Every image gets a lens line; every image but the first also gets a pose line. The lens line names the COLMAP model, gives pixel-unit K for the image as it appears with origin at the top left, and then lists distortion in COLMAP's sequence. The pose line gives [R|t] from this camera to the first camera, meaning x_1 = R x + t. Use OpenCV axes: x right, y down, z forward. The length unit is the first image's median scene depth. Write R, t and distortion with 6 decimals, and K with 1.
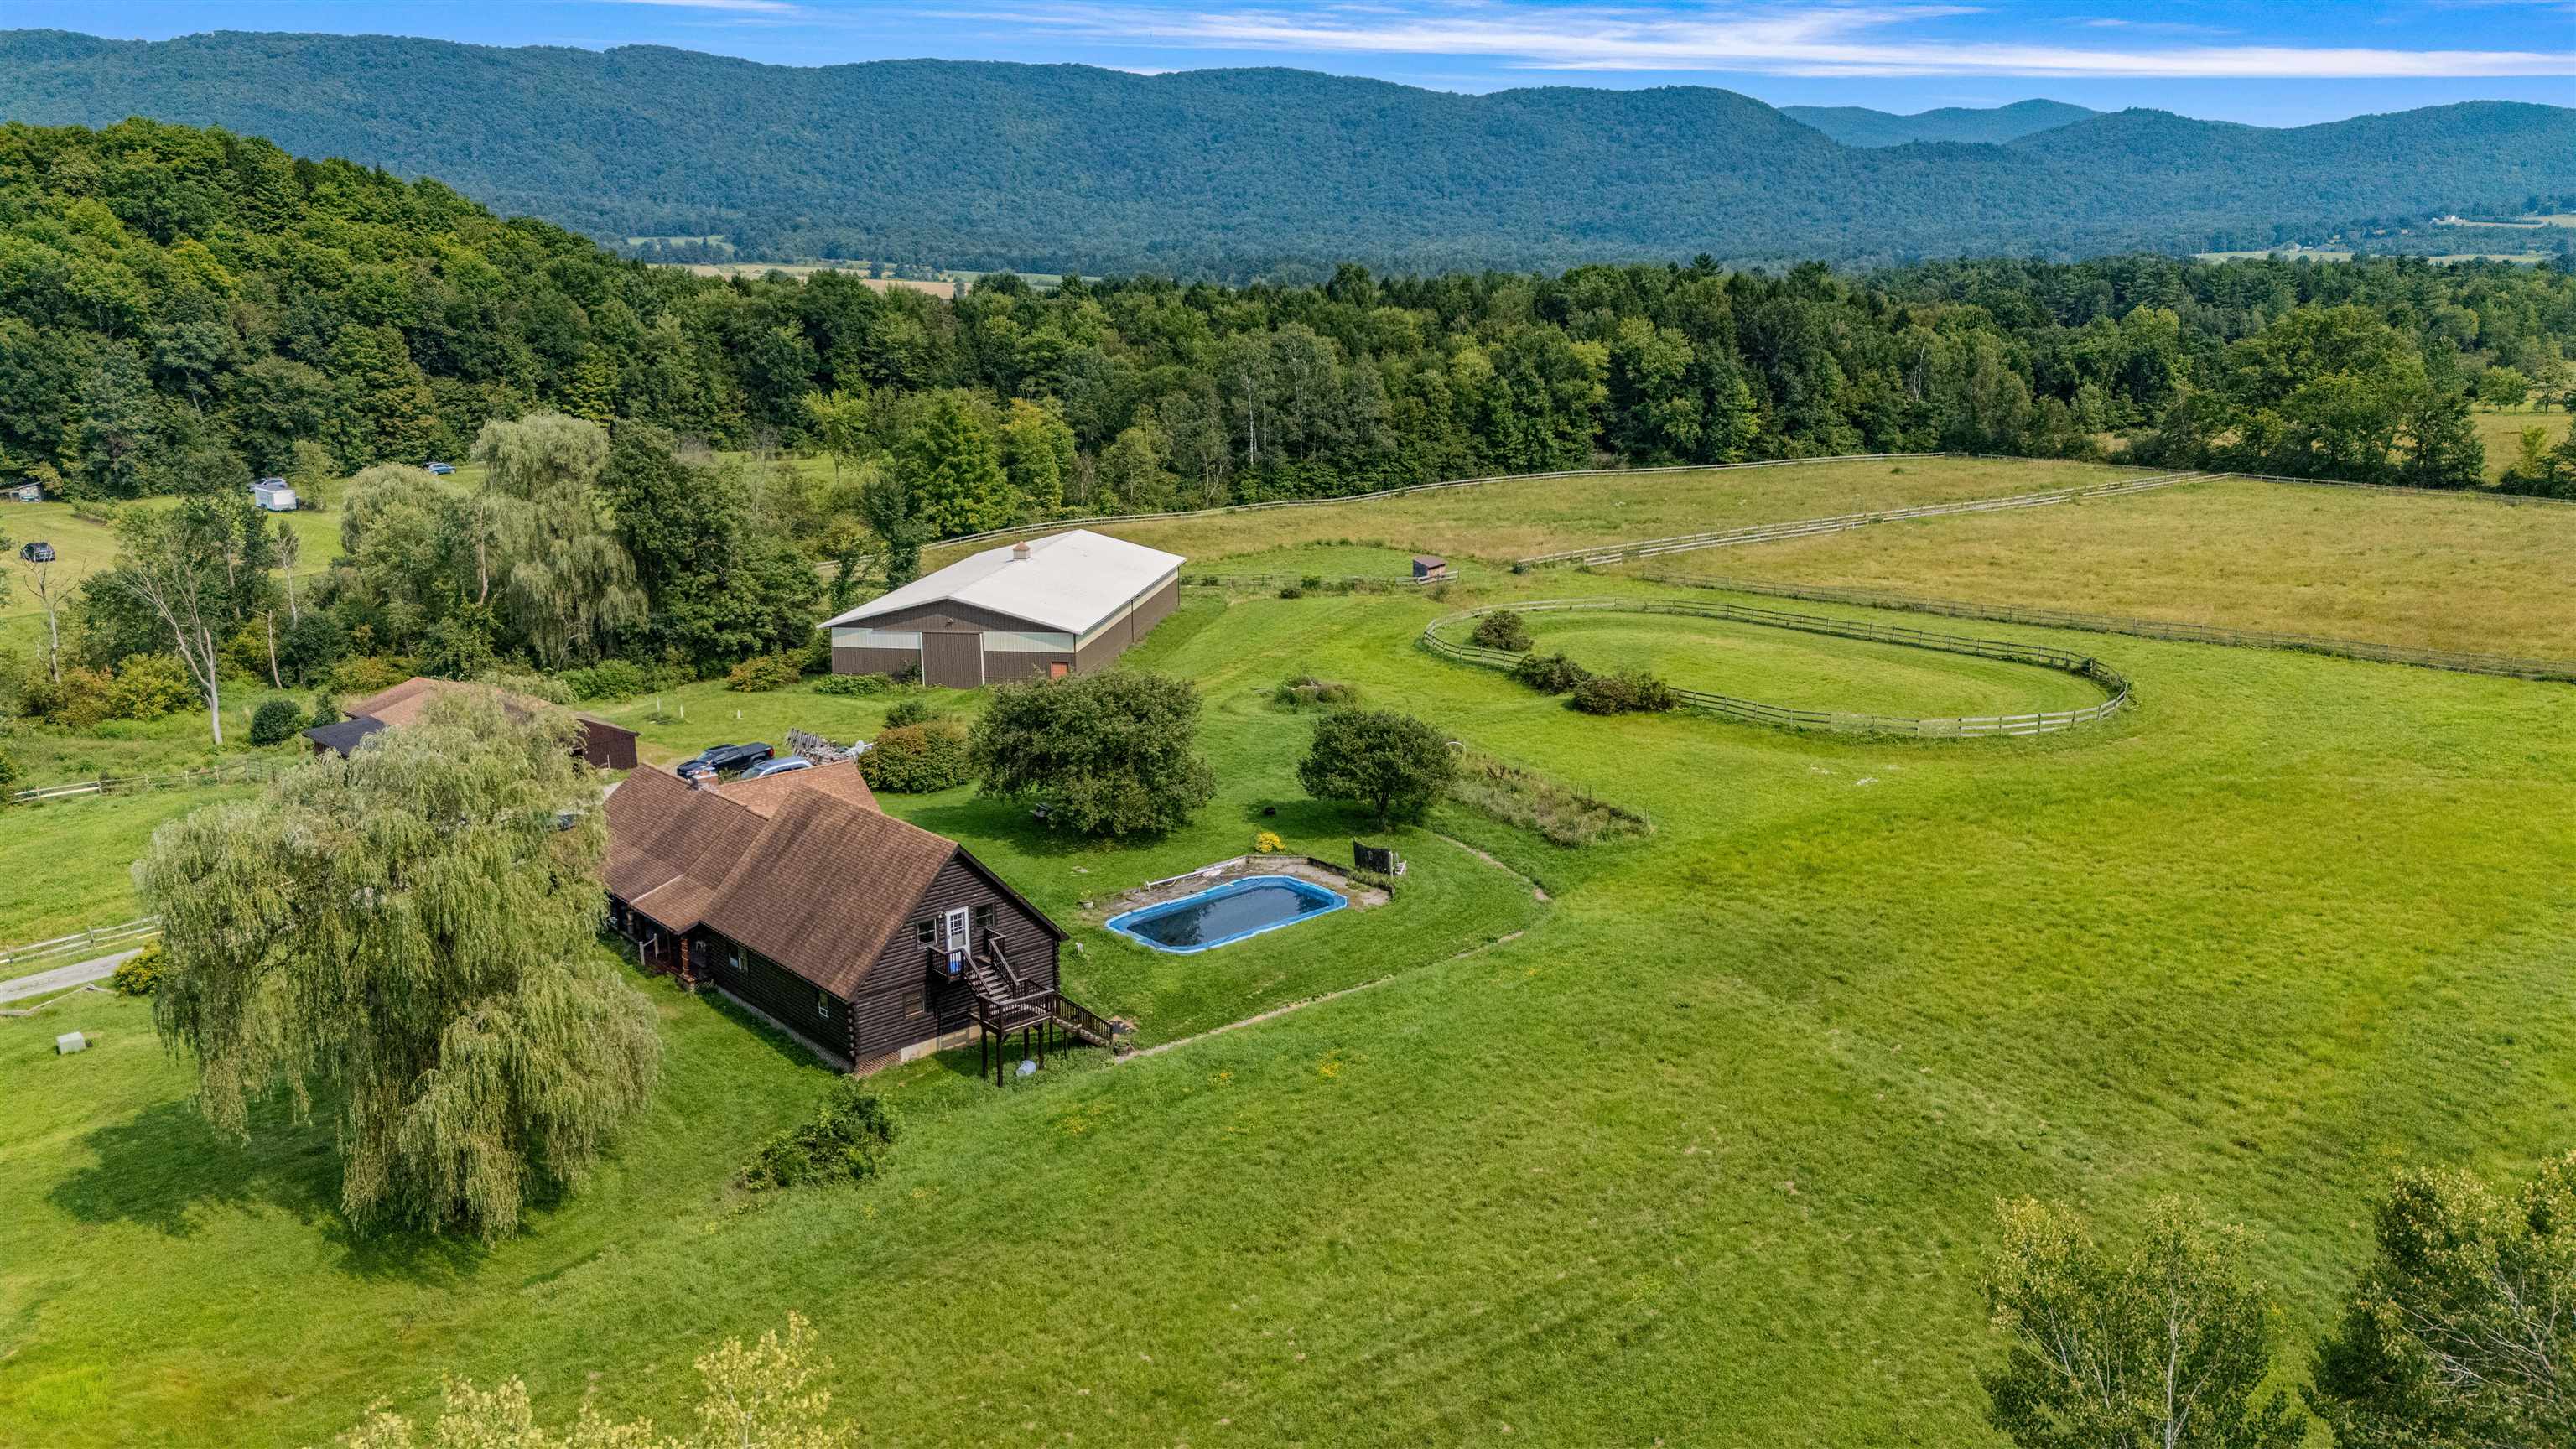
lens RADIAL K [[1883.1, 0, 1292.8], [0, 1883.1, 729.6], [0, 0, 1]] dist [0.085464, -0.096839]
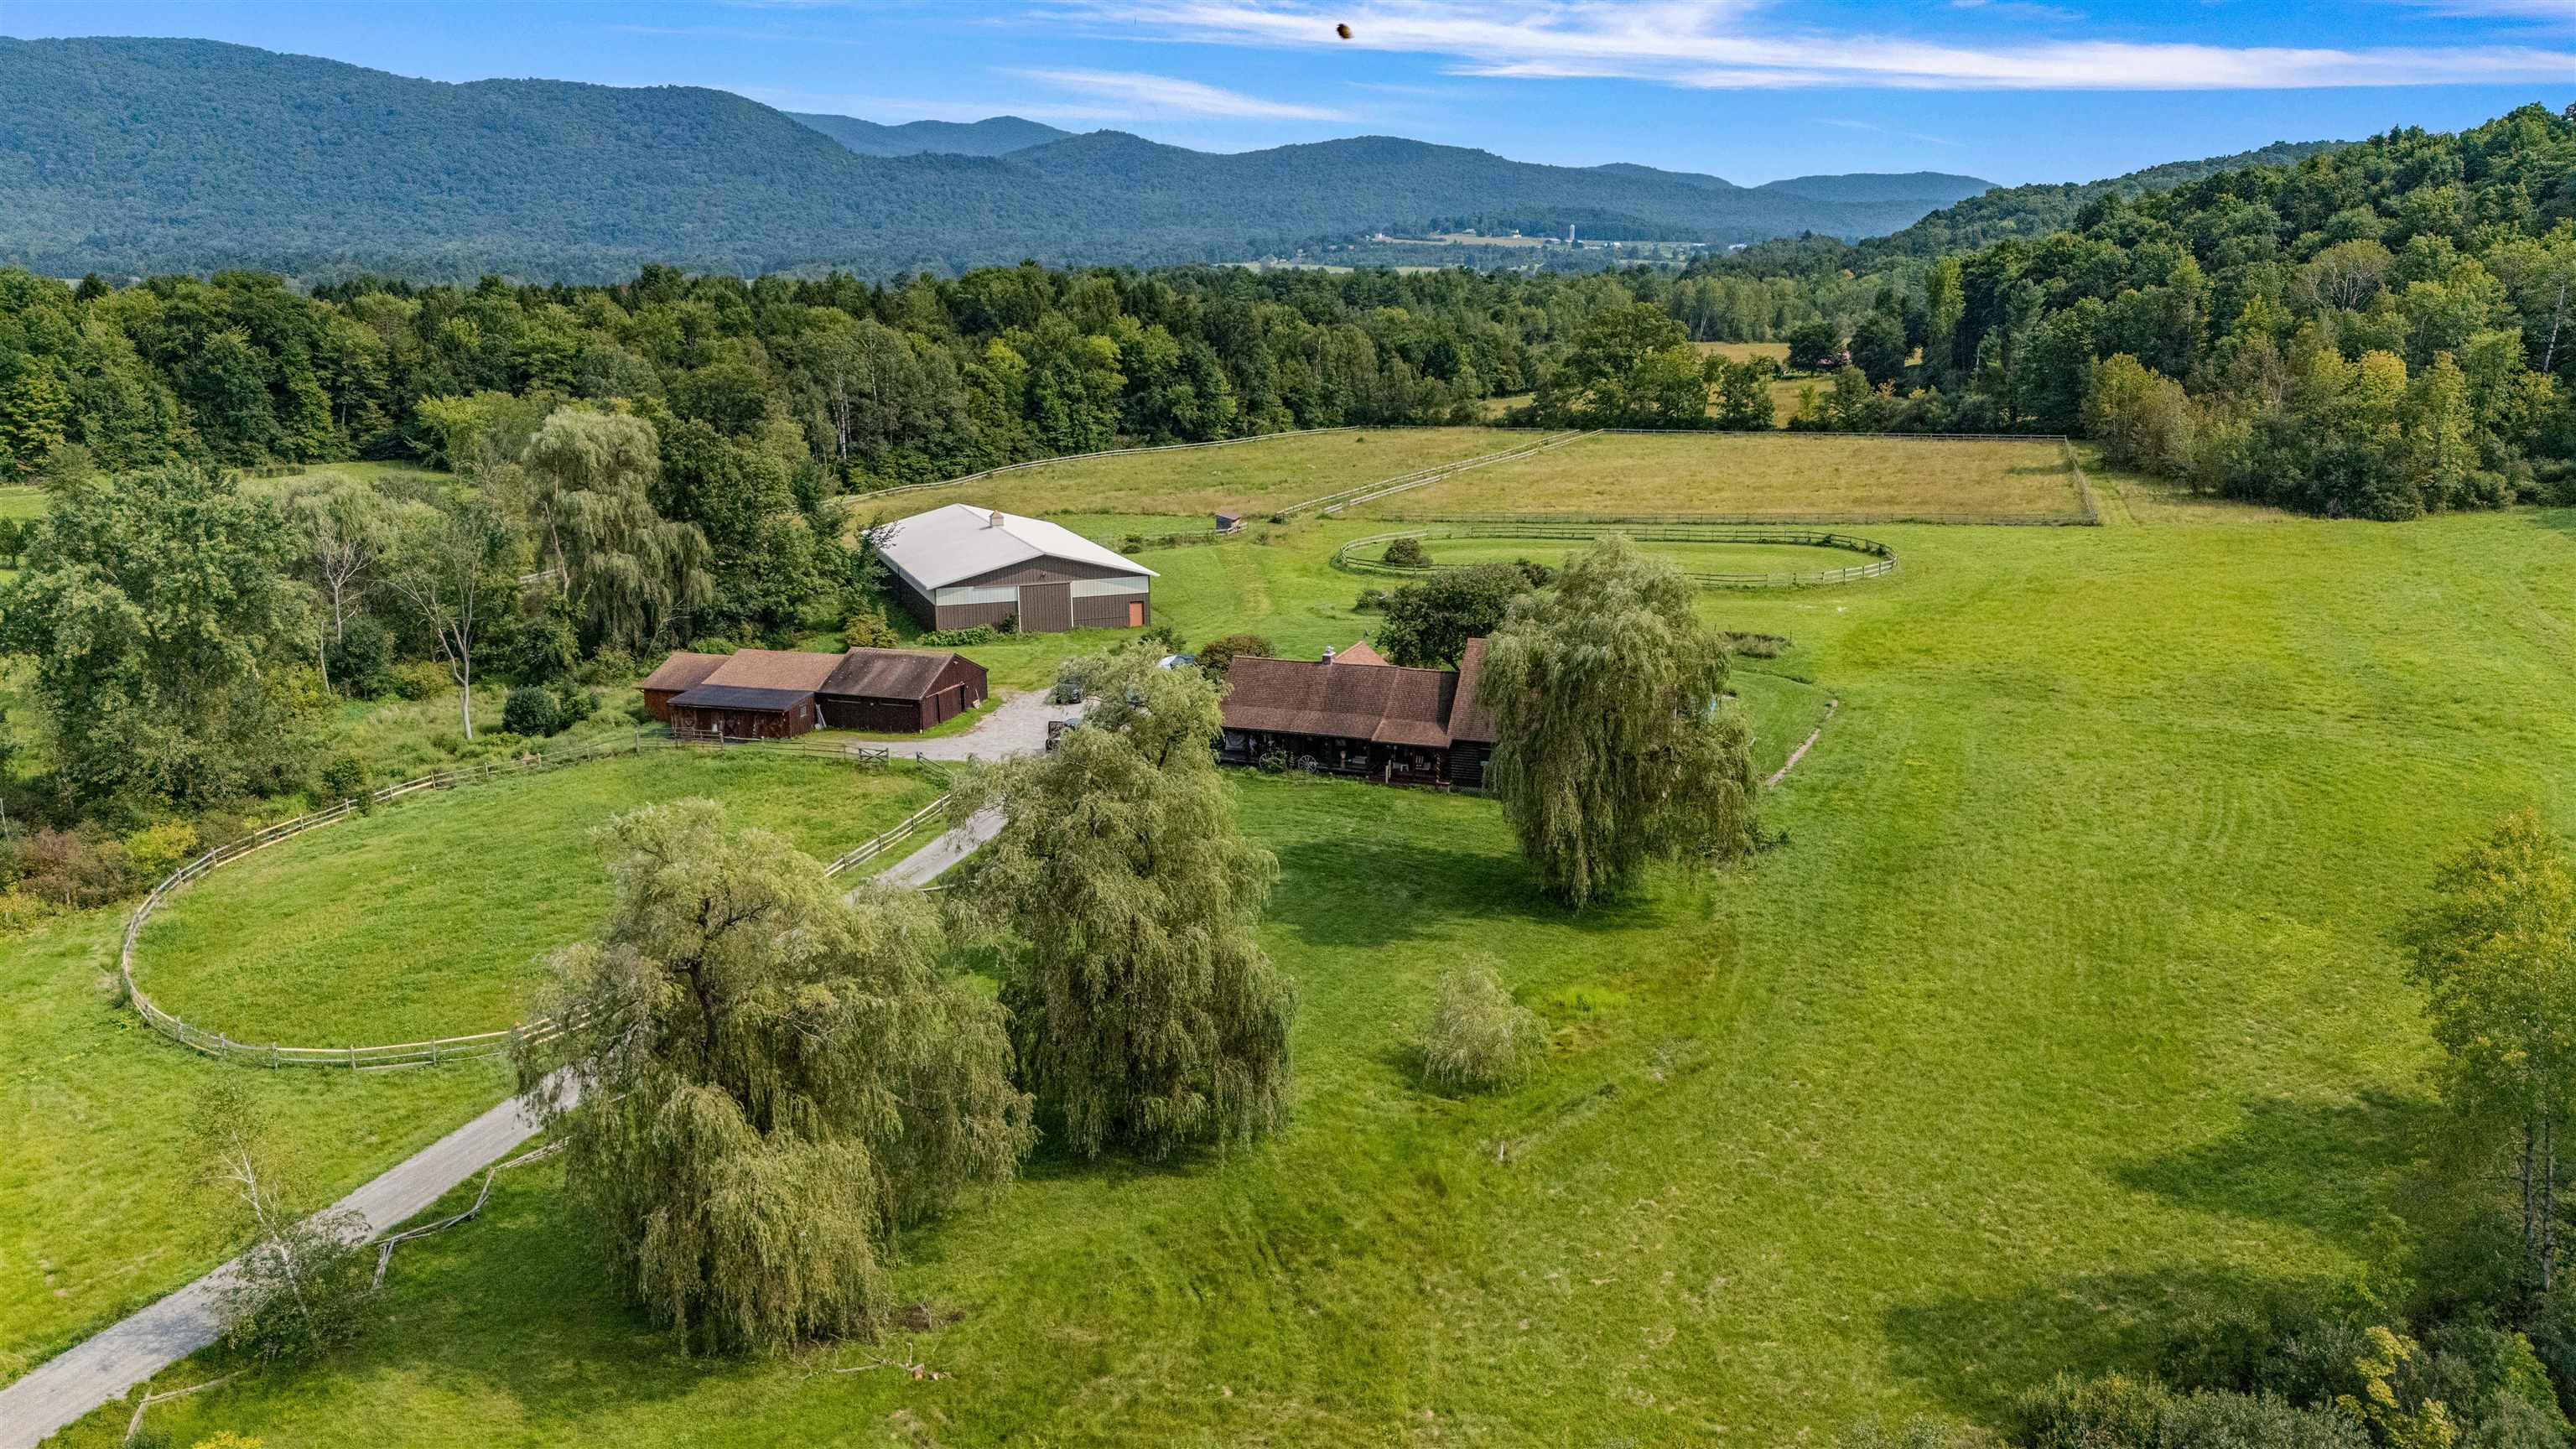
lens RADIAL K [[1895.3, 0, 1294.7], [0, 1895.3, 716.0], [0, 0, 1]] dist [0.082331, -0.090351]
pose [[0.874185, -0.110578, 0.472835, -0.313014], [0.115729, 0.993112, 0.018289, 0.013137], [-0.471600, 0.038733, 0.880961, -0.047987]]
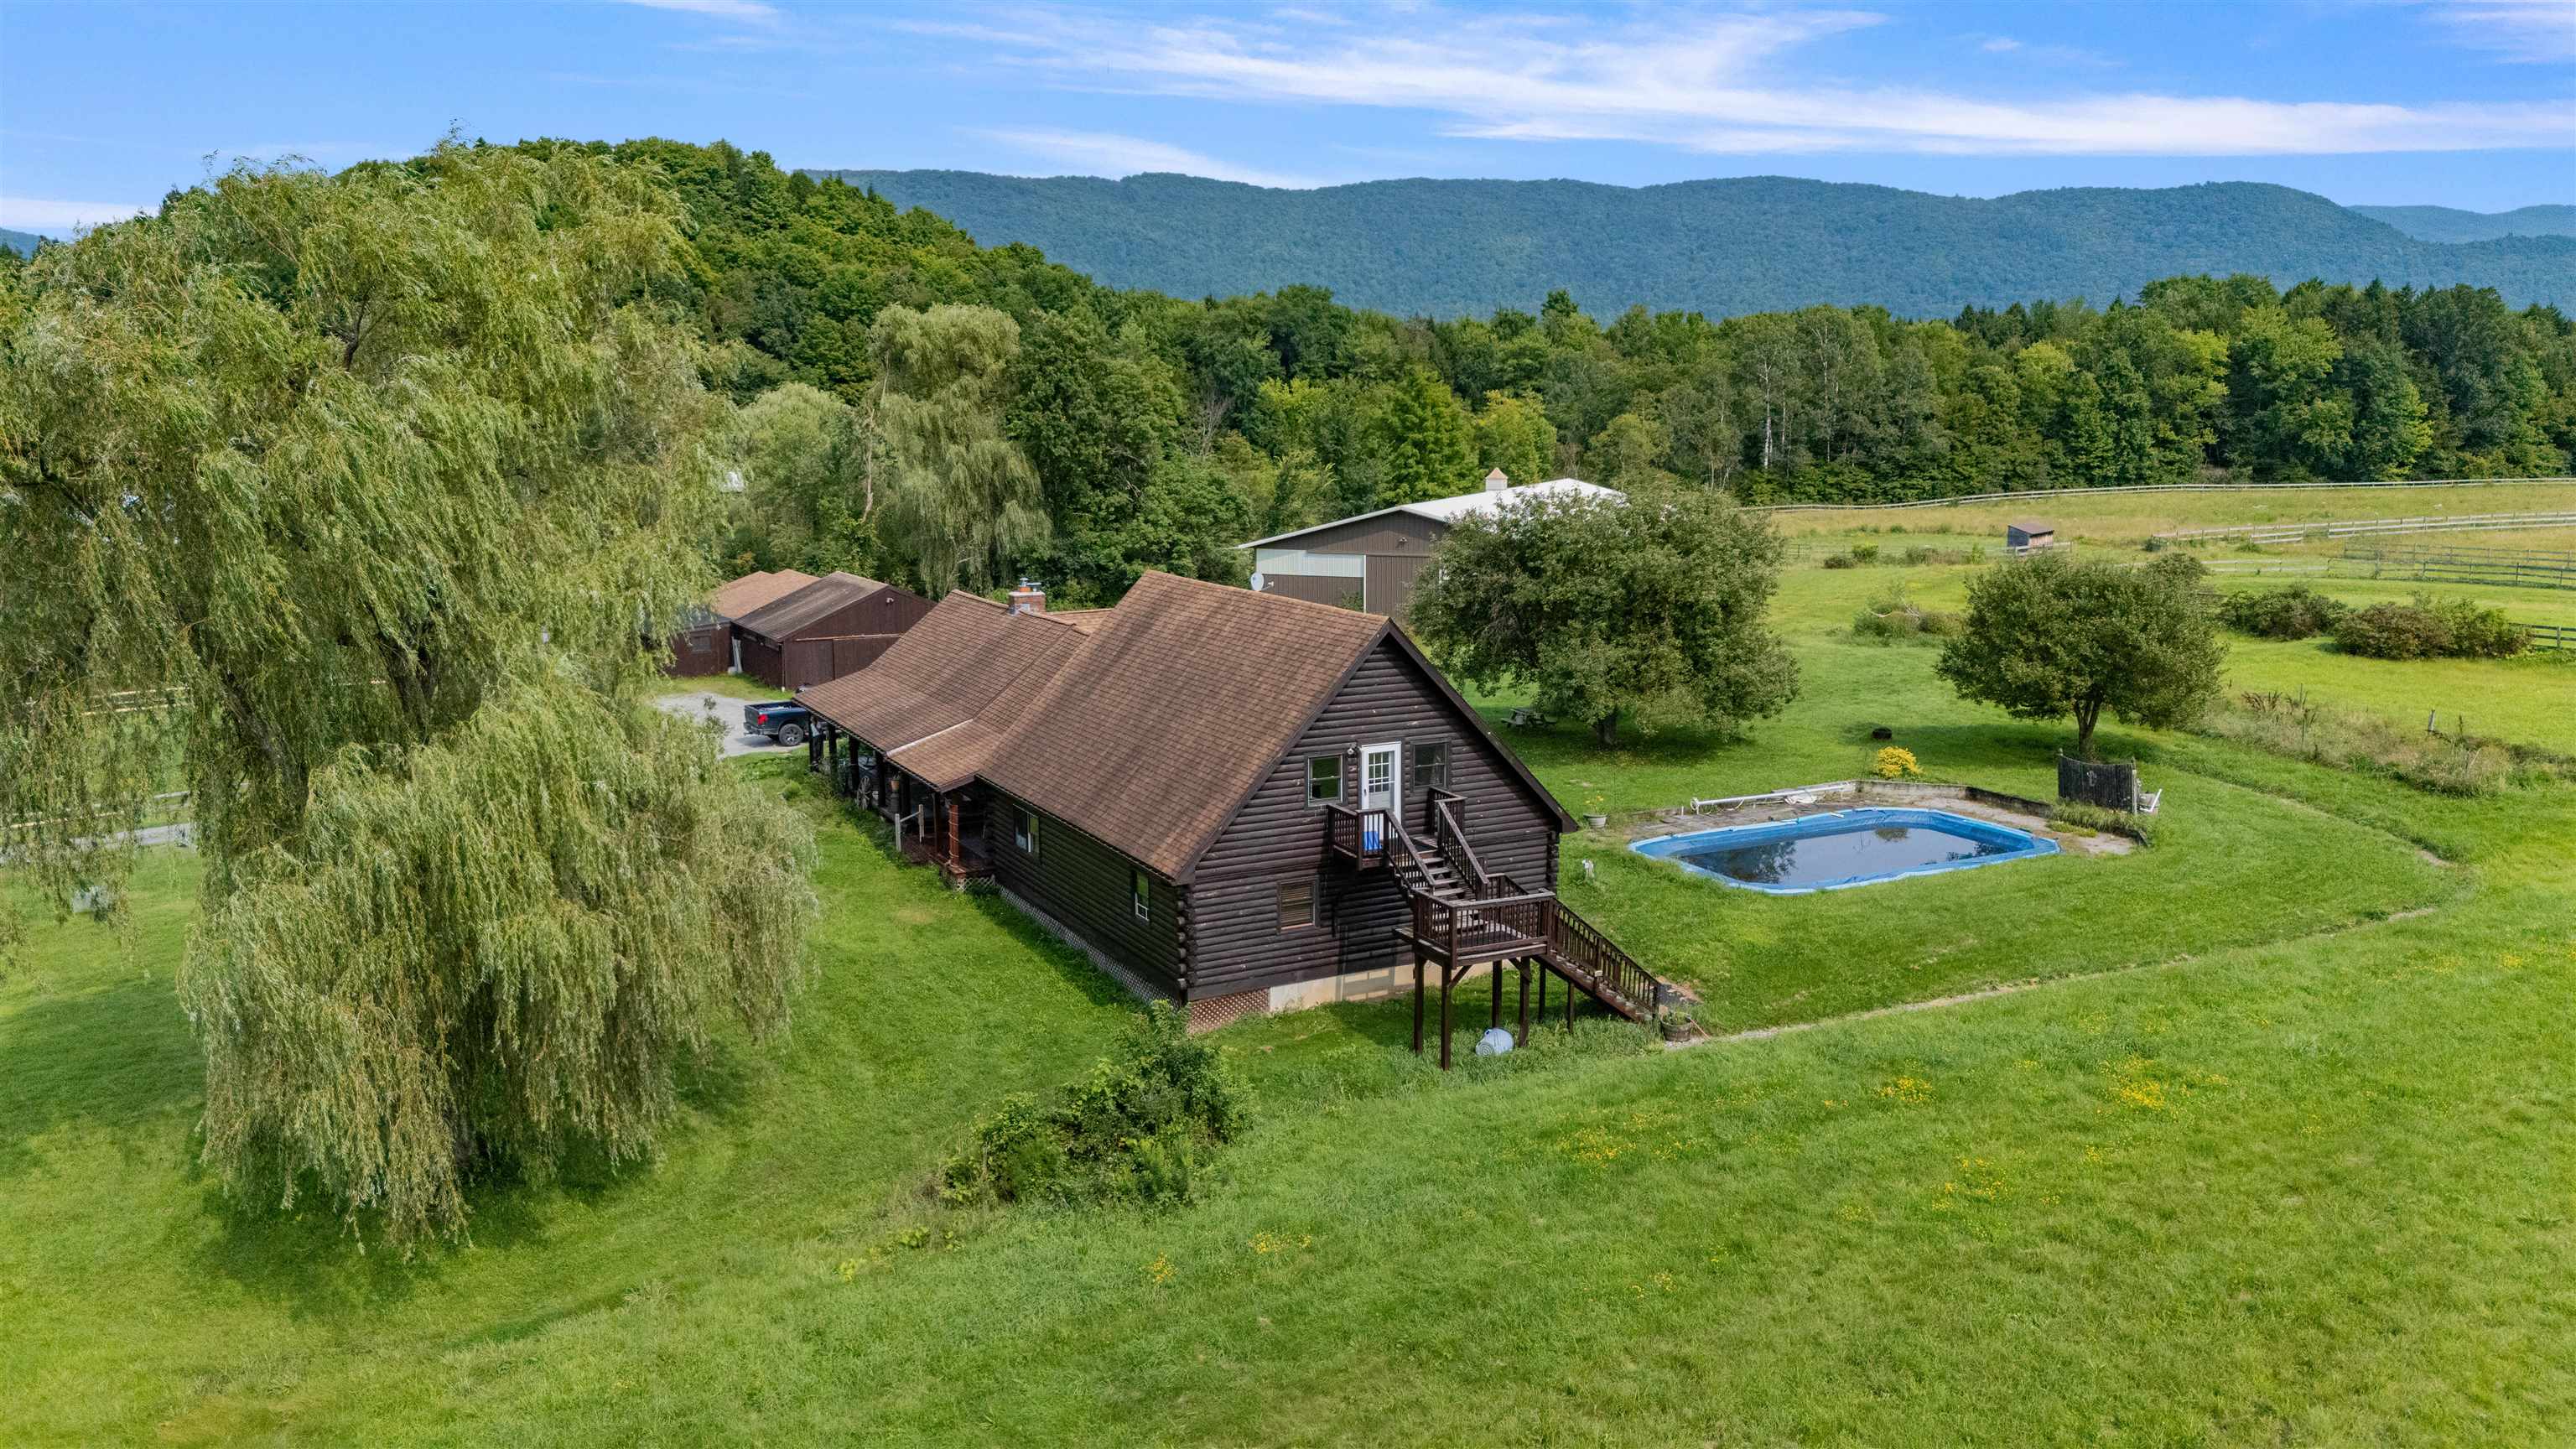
lens RADIAL K [[1895.3, 0, 1294.7], [0, 1895.3, 716.0], [0, 0, 1]] dist [0.082331, -0.090351]
pose [[0.970857, 0.042179, -0.235920, -0.019958], [-0.058125, 0.996441, -0.061048, 0.033353], [0.232506, 0.072982, 0.969853, 0.125242]]
